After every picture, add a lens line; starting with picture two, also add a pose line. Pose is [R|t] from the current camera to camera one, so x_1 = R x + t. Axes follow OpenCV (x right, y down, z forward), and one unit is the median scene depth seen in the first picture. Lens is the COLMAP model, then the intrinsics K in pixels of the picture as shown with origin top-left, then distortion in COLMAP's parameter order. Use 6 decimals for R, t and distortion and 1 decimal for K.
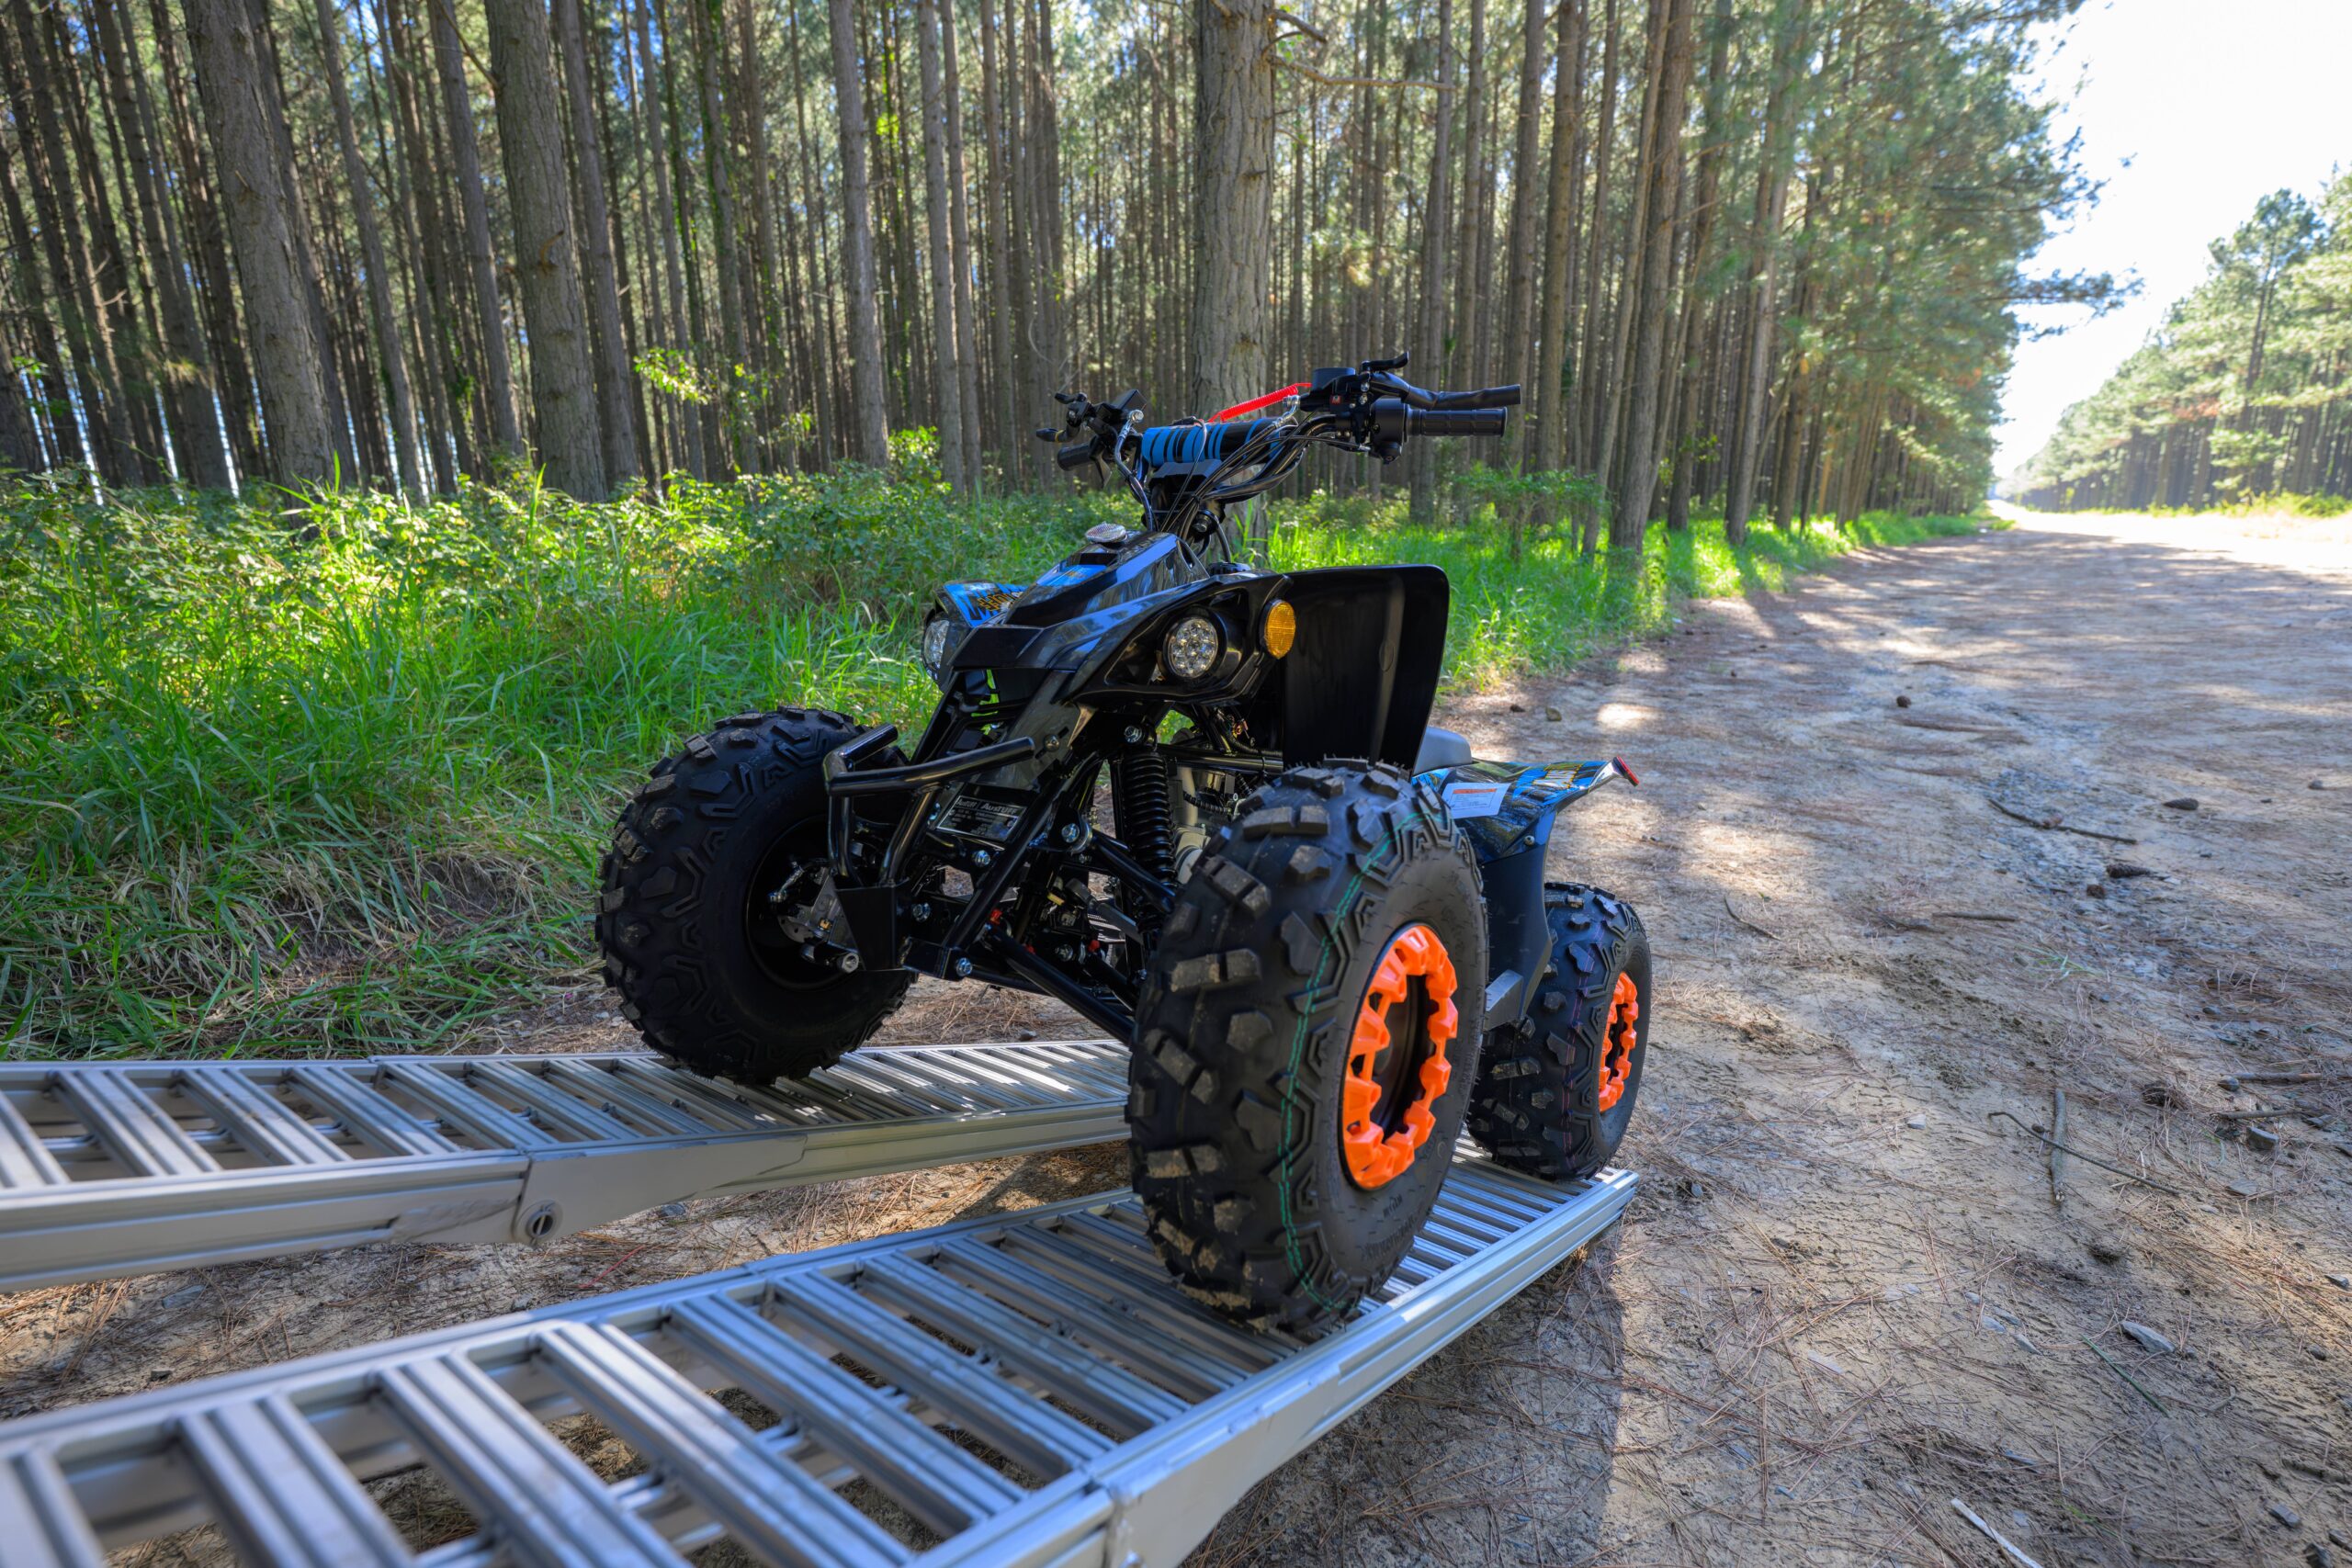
lens RADIAL K [[1054.8, 0, 1176.0], [0, 1054.8, 784.0], [0, 0, 1]] dist [0.000265, 0.000406]
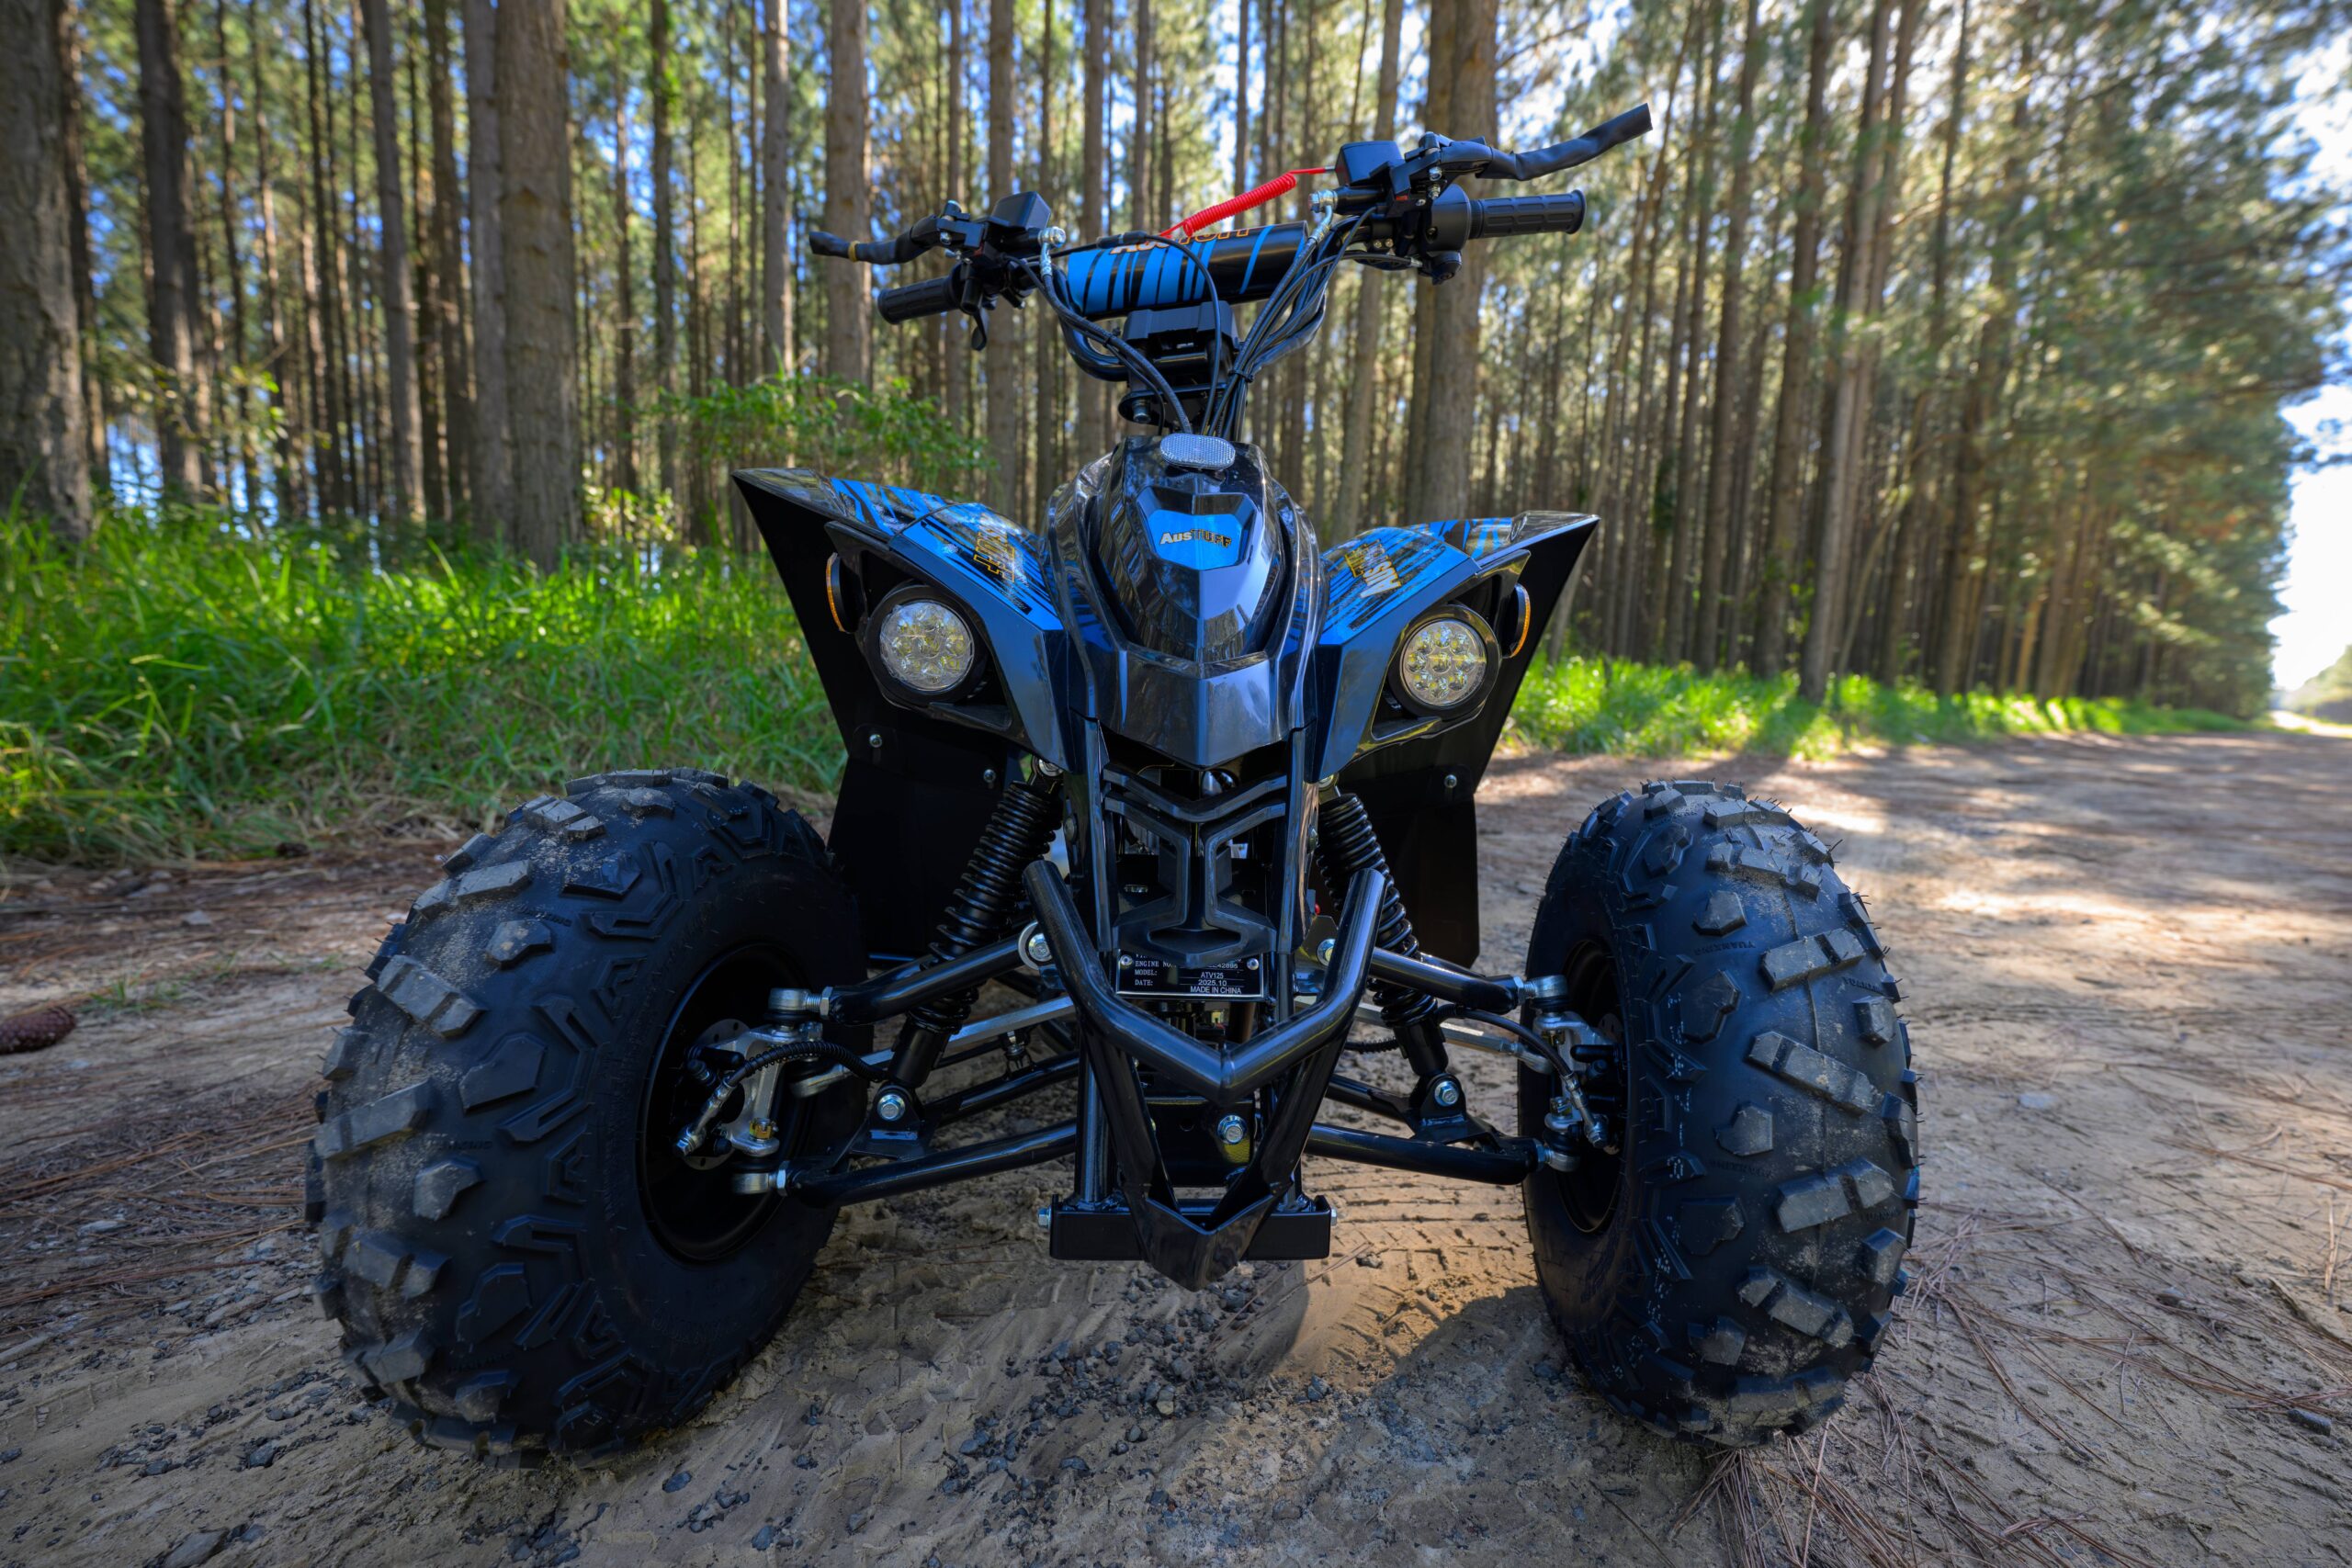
lens RADIAL K [[950.8, 0, 1182.1], [0, 950.8, 785.8], [0, 0, 1]] dist [-0.019860, 0.000156]
pose [[0.972964, 0.080385, -0.216516, 0.069154], [-0.106329, 0.988121, -0.110957, -0.016641], [0.205024, 0.130979, 0.969953, 0.084002]]
